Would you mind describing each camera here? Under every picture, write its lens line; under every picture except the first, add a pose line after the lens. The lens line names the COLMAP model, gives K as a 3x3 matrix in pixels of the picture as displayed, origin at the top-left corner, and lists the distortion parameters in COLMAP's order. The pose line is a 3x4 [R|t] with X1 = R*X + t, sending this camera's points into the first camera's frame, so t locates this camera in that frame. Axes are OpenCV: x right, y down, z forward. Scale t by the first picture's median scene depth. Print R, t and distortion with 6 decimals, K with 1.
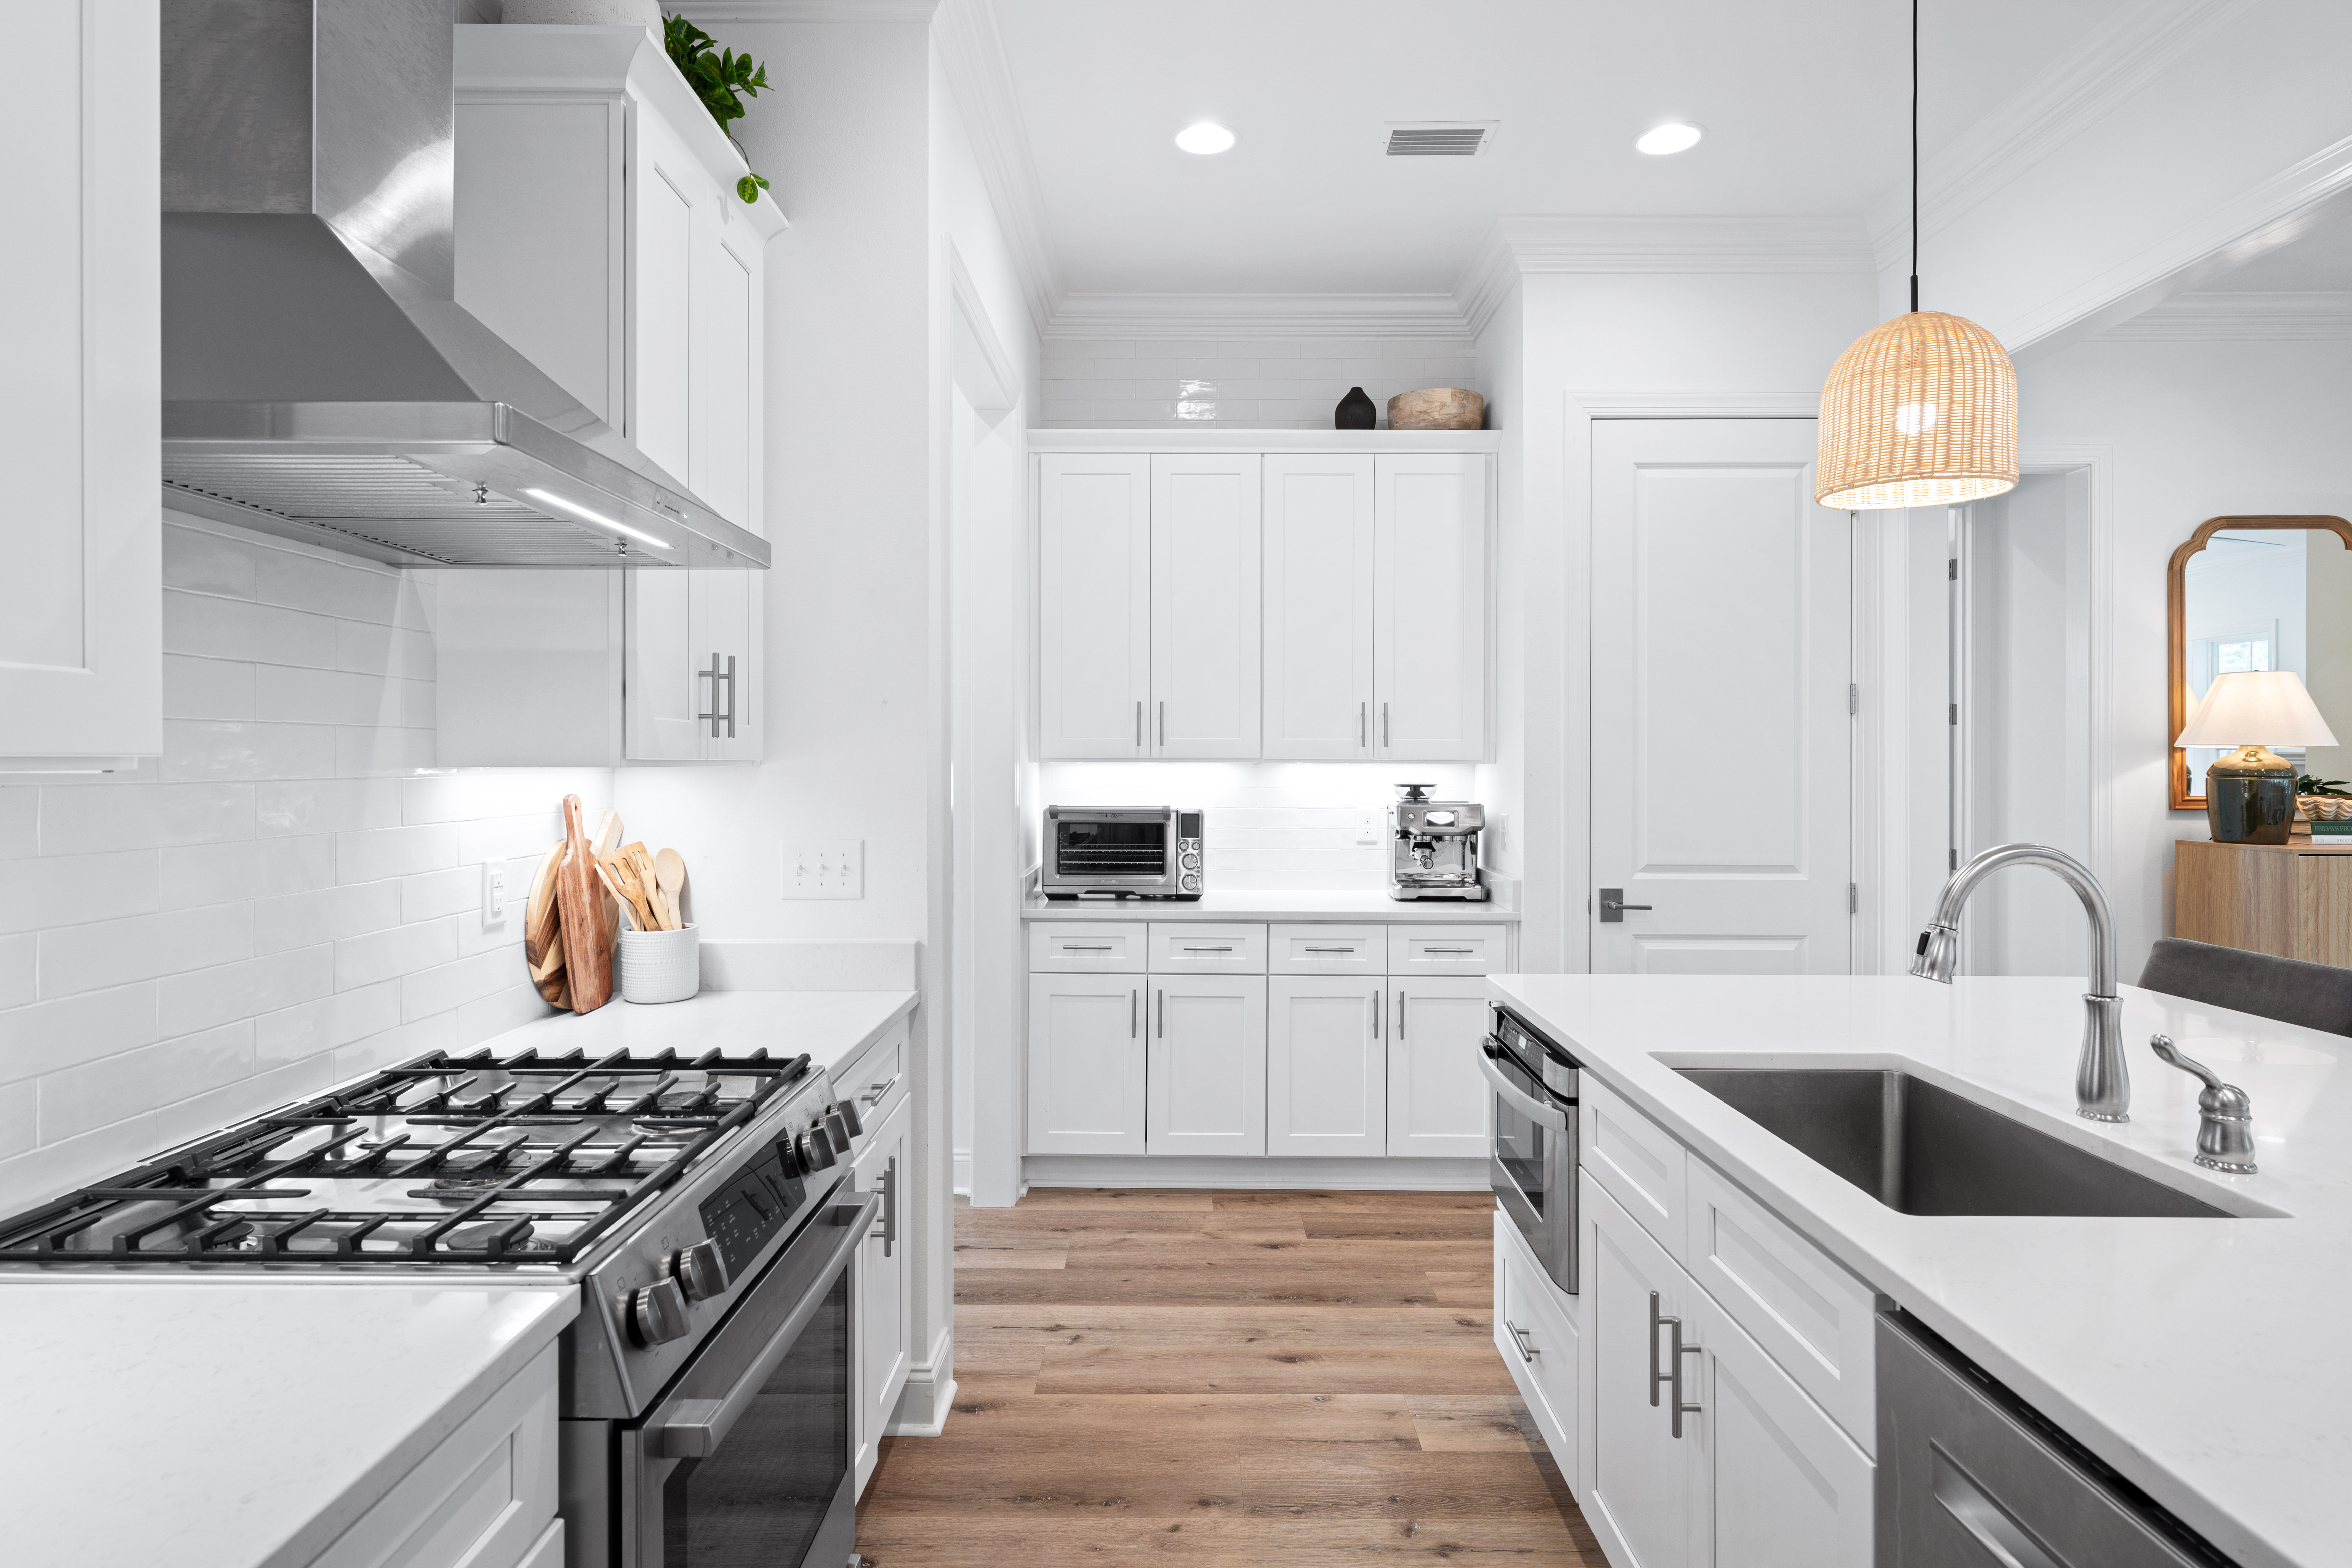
lens RADIAL K [[1265.5, 0, 1188.5], [0, 1265.5, 770.6], [0, 0, 1]] dist [-0.006294, -0.003673]
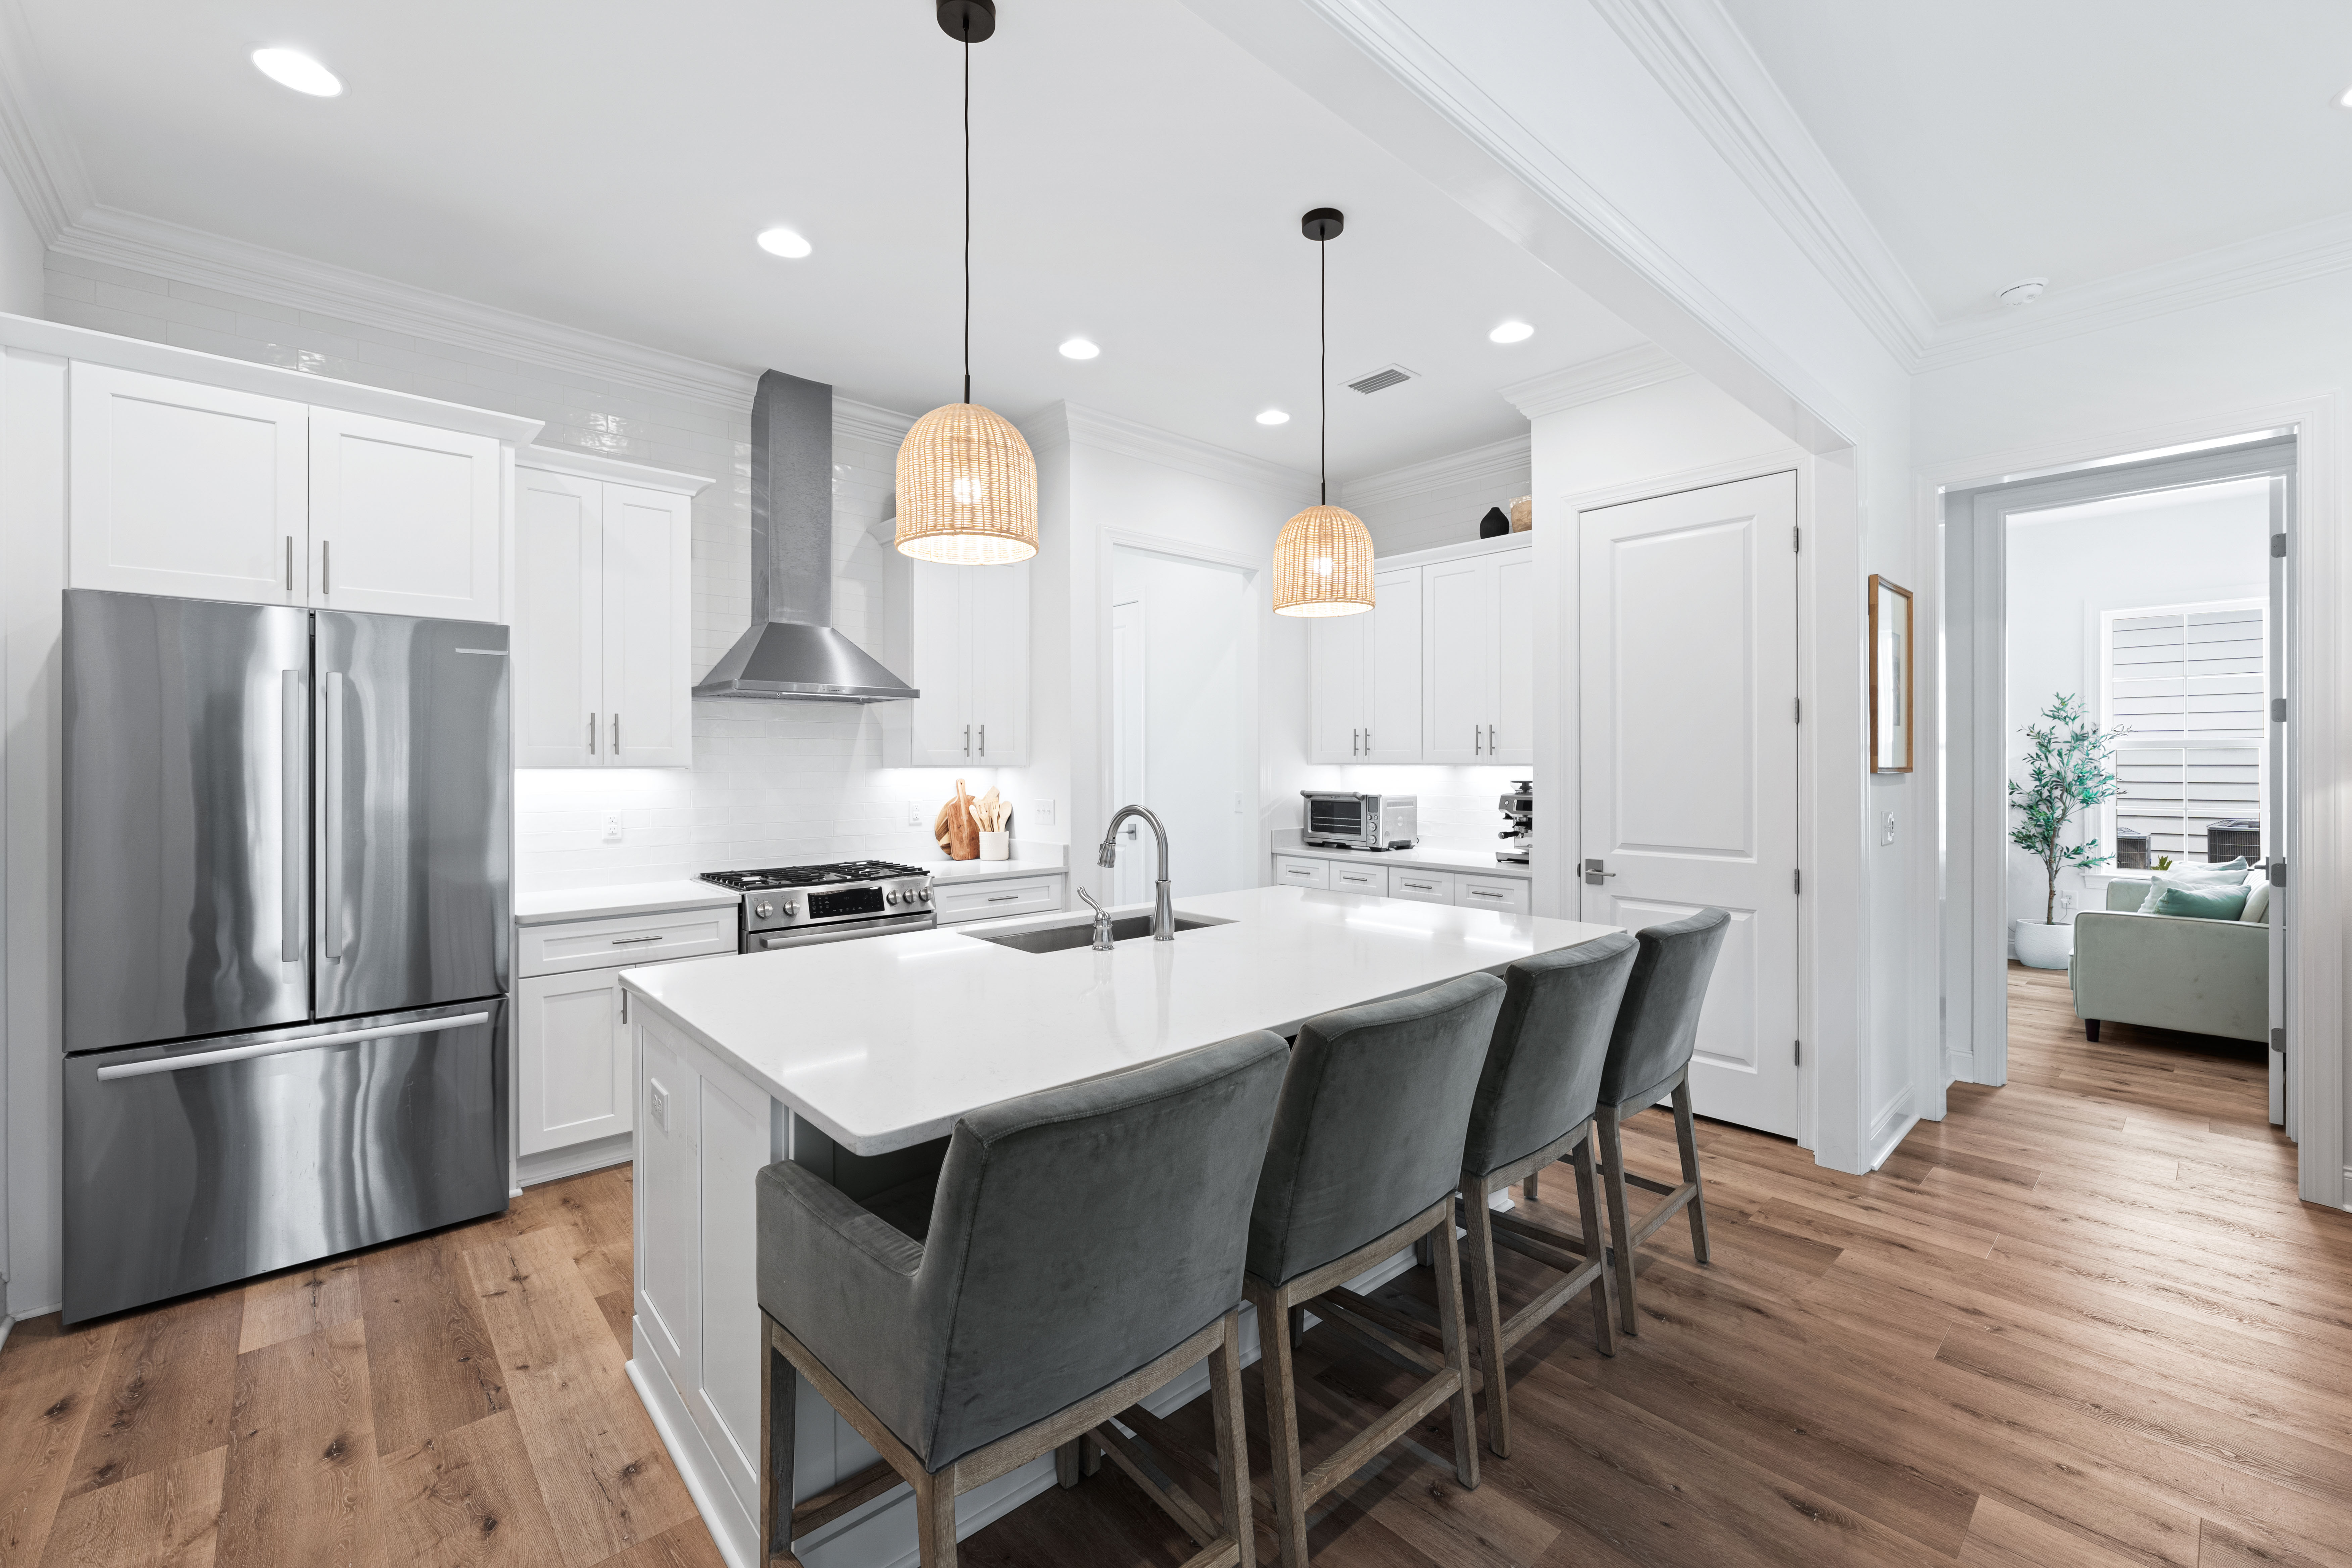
lens RADIAL K [[972.9, 0, 1192.1], [0, 972.9, 771.1], [0, 0, 1]] dist [-0.000041, 0.000165]
pose [[0.674433, 0.003792, -0.738326, 0.808559], [-0.003374, 0.999992, 0.002054, -0.001282], [0.738328, 0.001106, 0.674441, -0.012193]]
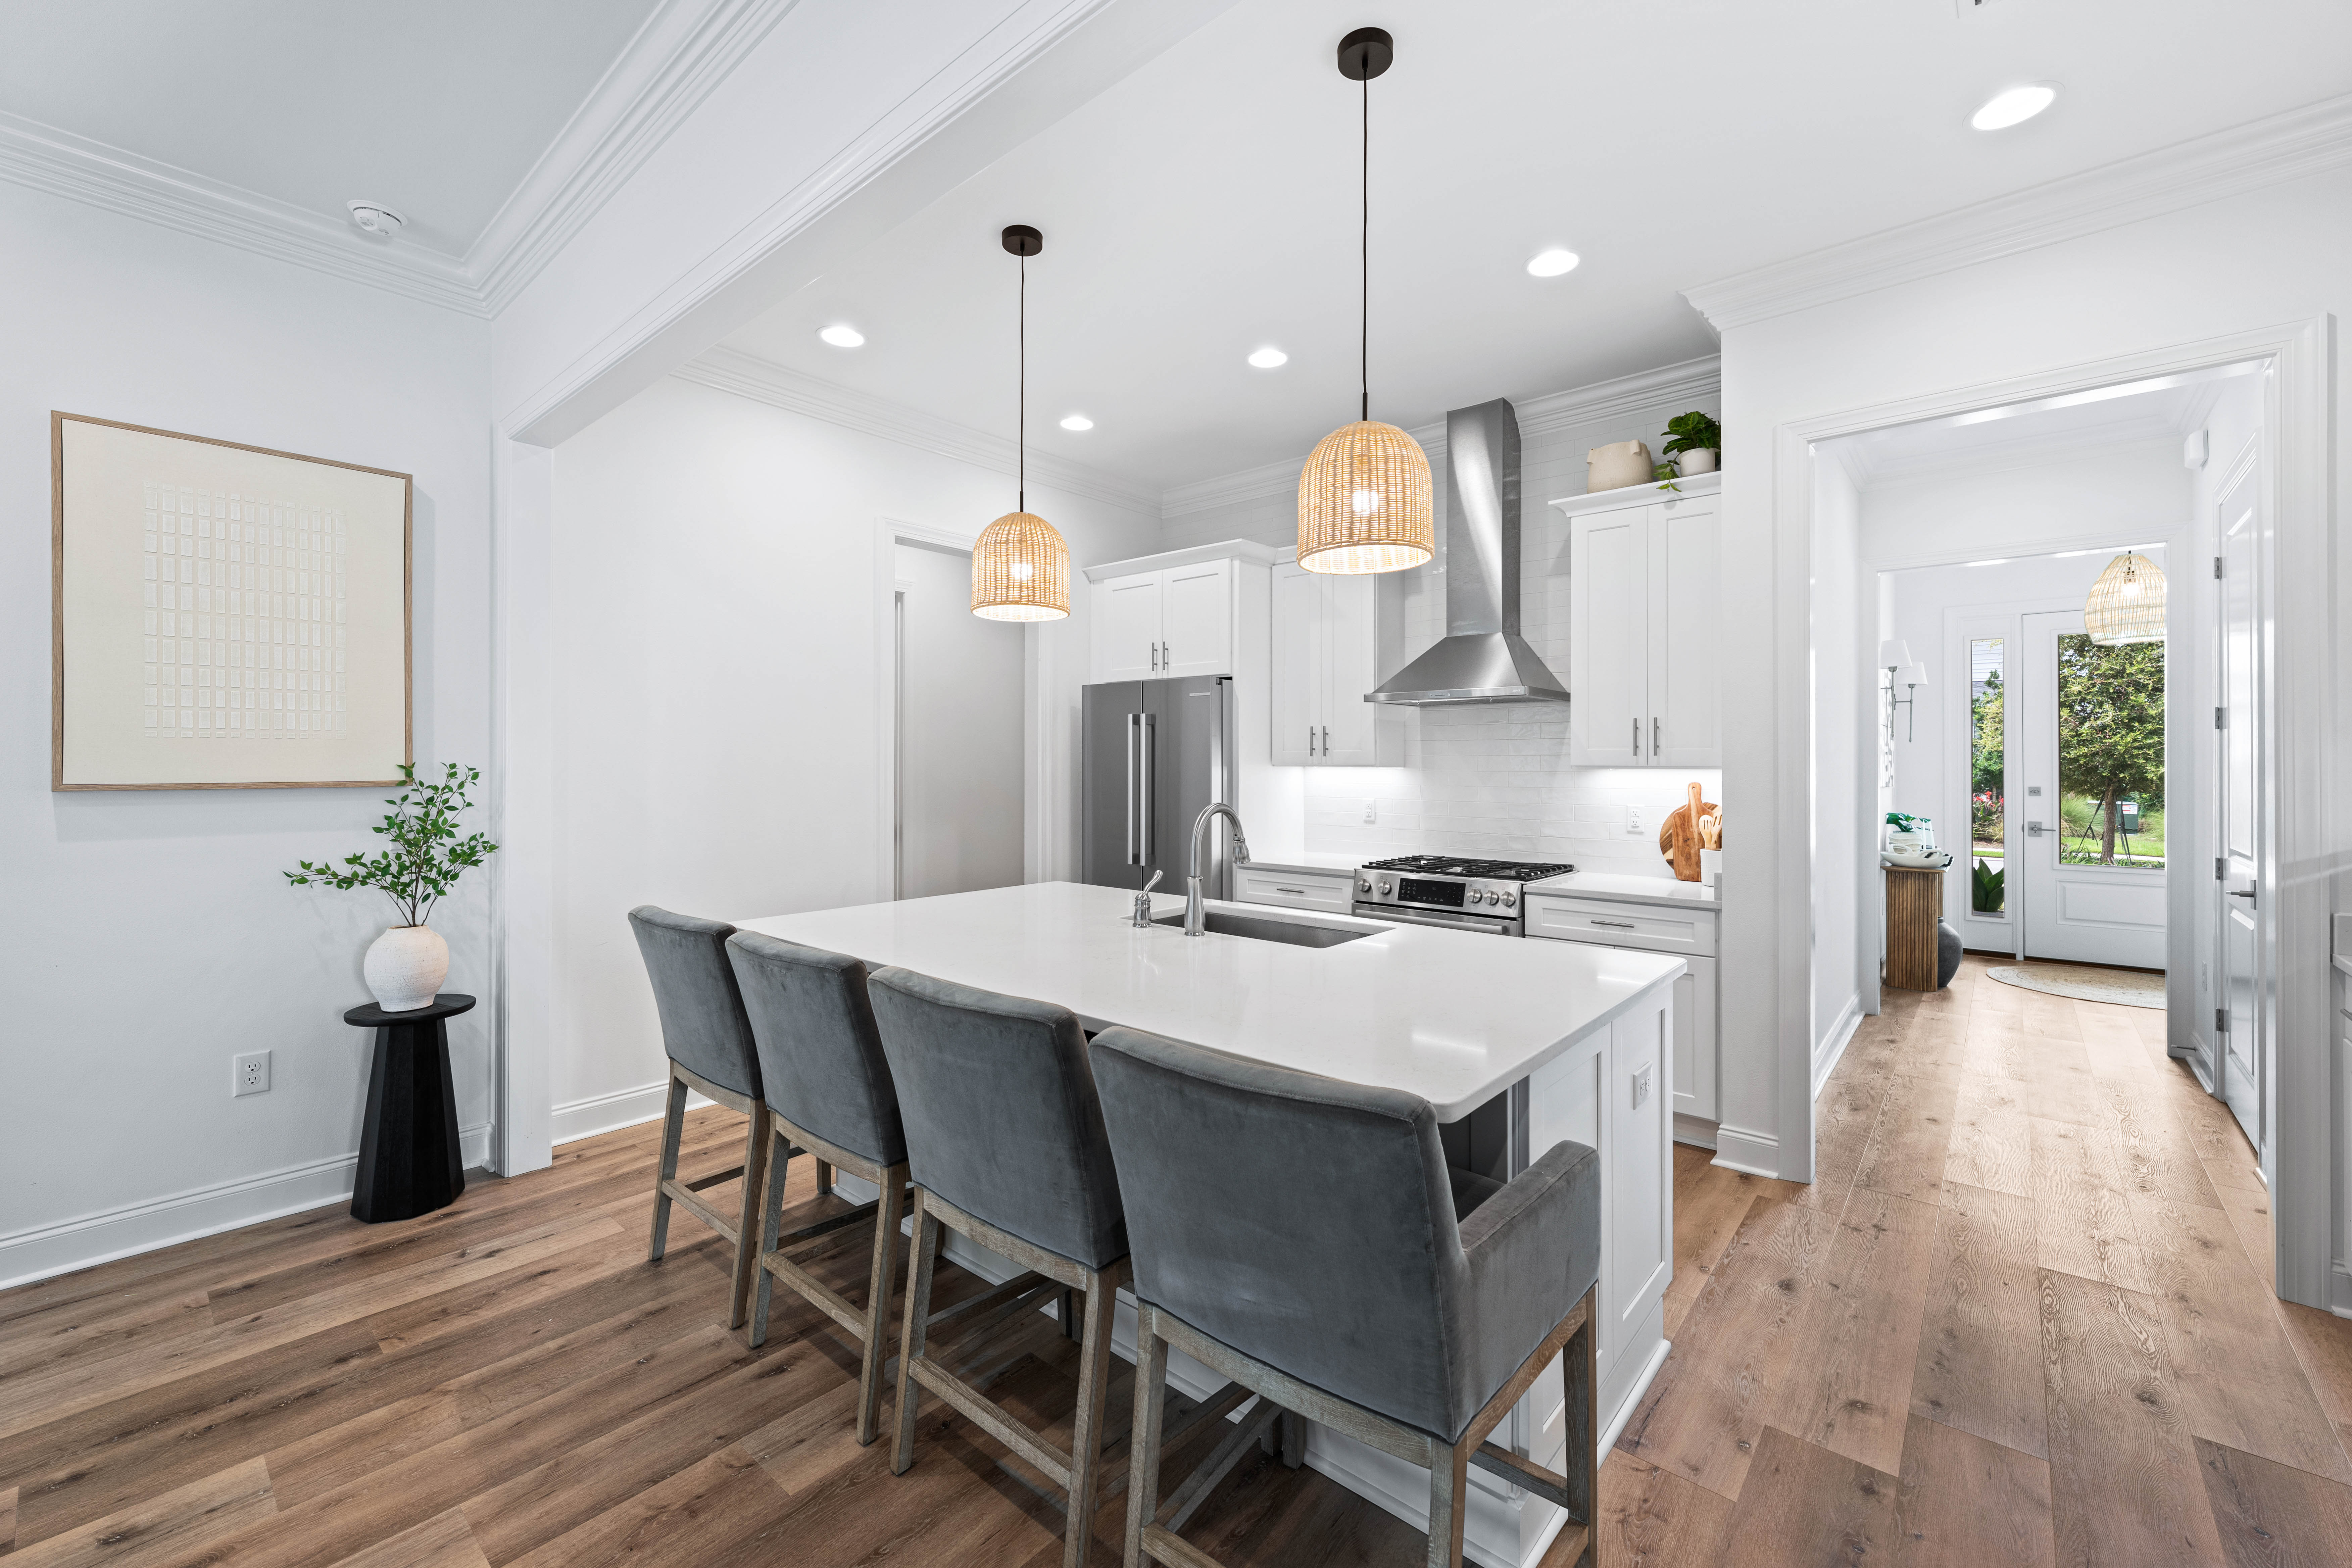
lens RADIAL K [[945.6, 0, 1169.0], [0, 945.6, 780.4], [0, 0, 1]] dist [-0.002242, -0.000004]
pose [[-0.660999, 0.013863, -0.750259, 0.811414], [-0.005782, 0.999706, 0.023566, -0.010313], [0.750365, 0.019916, -0.660724, 0.839053]]
